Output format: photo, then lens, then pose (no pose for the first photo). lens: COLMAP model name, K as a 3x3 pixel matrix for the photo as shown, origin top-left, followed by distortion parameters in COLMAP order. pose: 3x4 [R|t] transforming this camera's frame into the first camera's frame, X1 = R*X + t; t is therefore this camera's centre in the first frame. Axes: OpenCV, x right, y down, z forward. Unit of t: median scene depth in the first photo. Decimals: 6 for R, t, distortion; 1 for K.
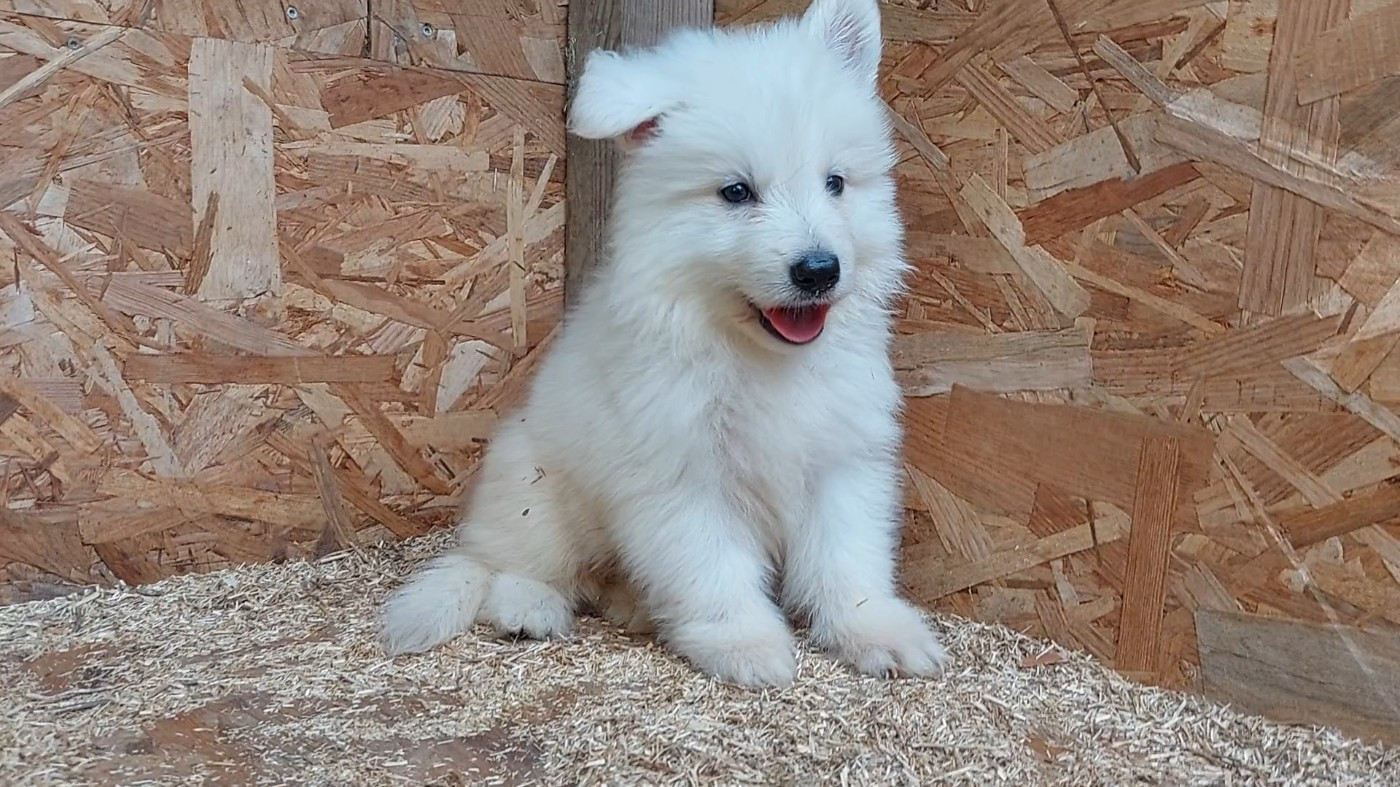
lens RADIAL K [[1252.1, 0, 705.1], [0, 1252.1, 369.0], [0, 0, 1]] dist [0.116446, -0.189468]
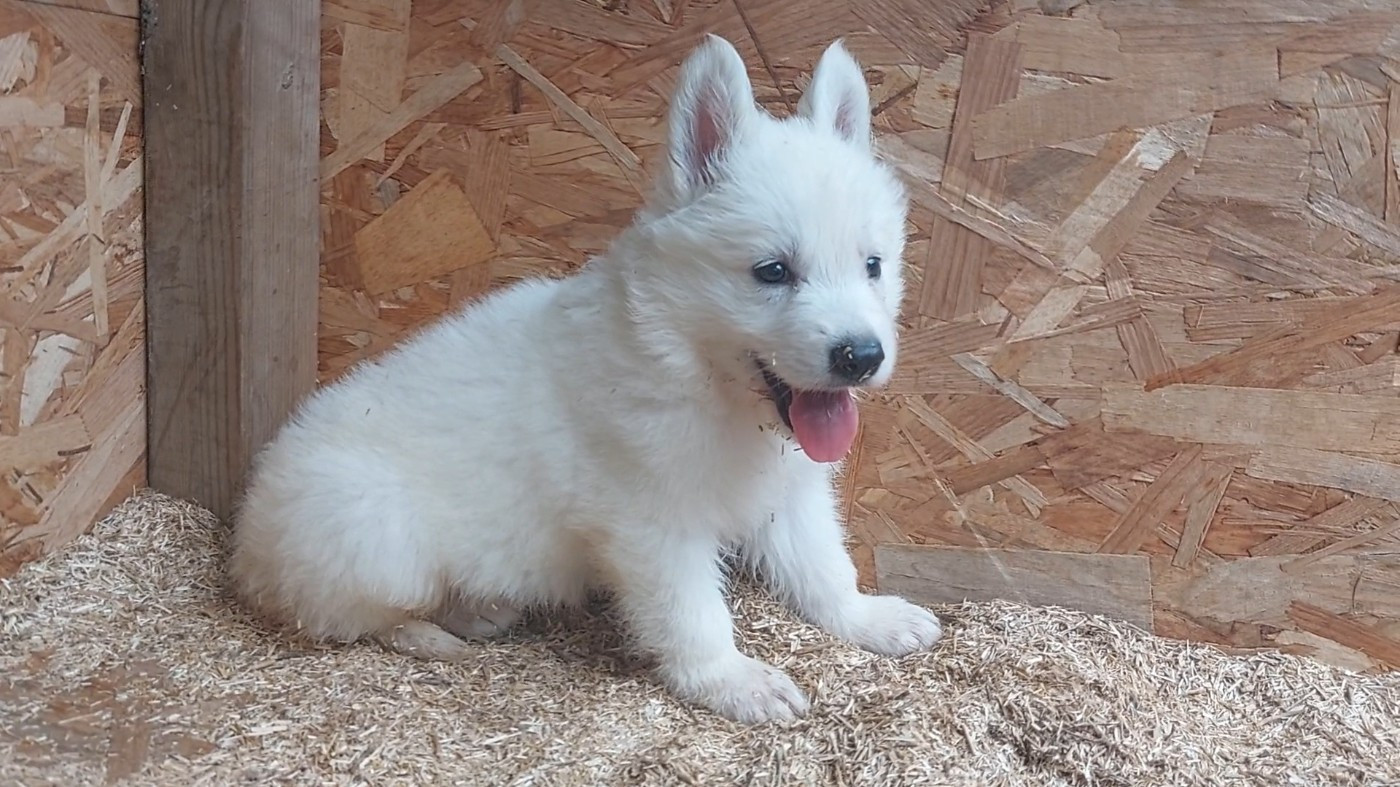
lens RADIAL K [[1252.1, 0, 705.1], [0, 1252.1, 369.0], [0, 0, 1]] dist [0.116446, -0.189468]
pose [[0.799115, -0.082127, 0.595542, -0.409912], [0.004396, 0.991397, 0.130817, -0.128521], [-0.601162, -0.101919, 0.792601, 0.101269]]
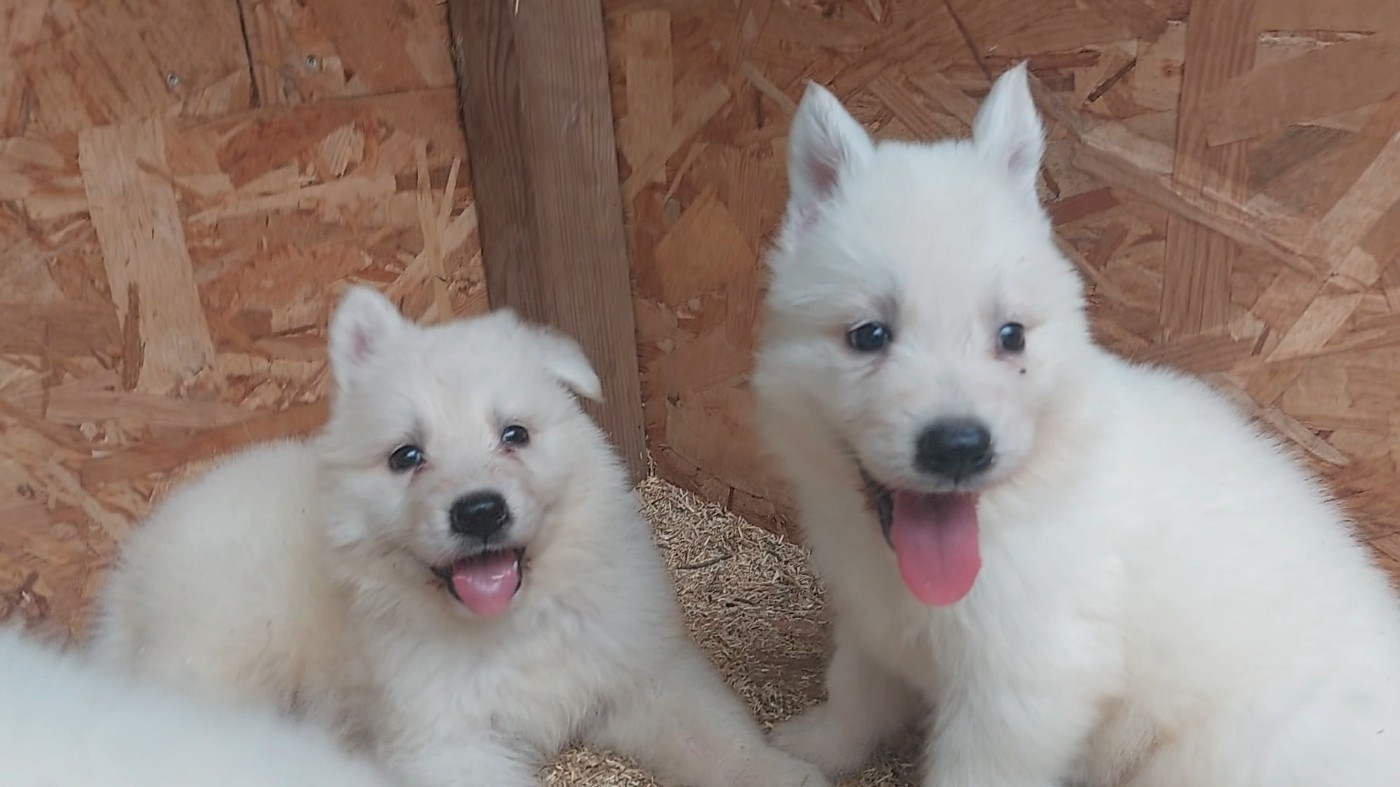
lens RADIAL K [[1252.1, 0, 705.1], [0, 1252.1, 369.0], [0, 0, 1]] dist [0.116446, -0.189468]
pose [[0.983917, -0.146650, 0.101988, -0.067425], [0.124081, 0.971834, 0.200358, -0.226504], [-0.128498, -0.184481, 0.974400, -0.016787]]
